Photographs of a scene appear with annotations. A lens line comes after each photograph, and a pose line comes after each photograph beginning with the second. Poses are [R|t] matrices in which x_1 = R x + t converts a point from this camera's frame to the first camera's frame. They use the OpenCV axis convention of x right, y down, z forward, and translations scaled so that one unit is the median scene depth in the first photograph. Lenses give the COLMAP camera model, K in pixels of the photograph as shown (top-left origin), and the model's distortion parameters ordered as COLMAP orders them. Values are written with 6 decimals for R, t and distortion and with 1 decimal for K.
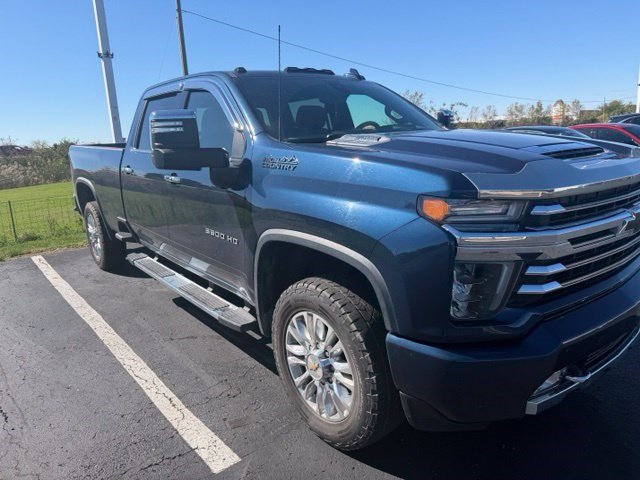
lens RADIAL K [[451.6, 0, 319.9], [0, 451.6, 242.1], [0, 0, 1]] dist [0.037428, -0.047688]
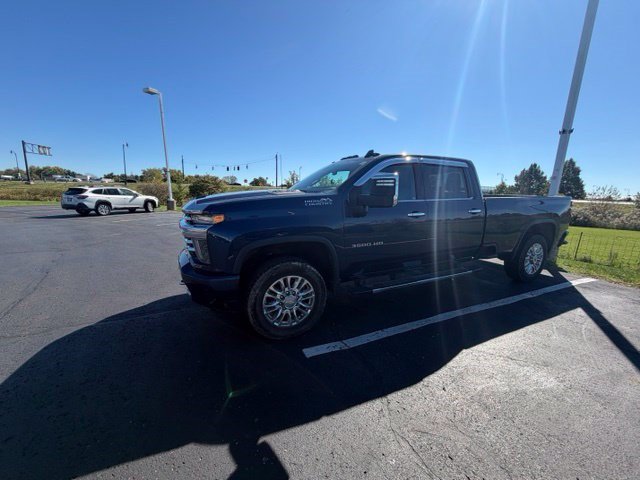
lens RADIAL K [[254.3, 0, 318.8], [0, 254.3, 242.4], [0, 0, 1]] dist [0.001568, -0.000300]
pose [[-0.243113, 0.222227, -0.944199, 1.506440], [-0.232702, 0.931616, 0.279182, -0.429694], [0.941672, 0.287589, -0.174775, 1.598056]]
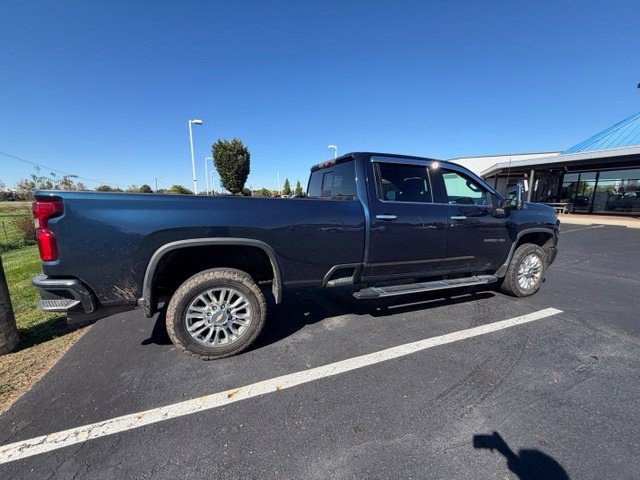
lens RADIAL K [[254.3, 0, 317.5], [0, 254.3, 240.2], [0, 0, 1]] dist [0.001568, -0.000300]
pose [[0.301591, -0.104782, 0.947662, -1.848941], [0.199114, 0.978948, 0.044873, -0.270701], [-0.932414, 0.175159, 0.316106, 1.579009]]
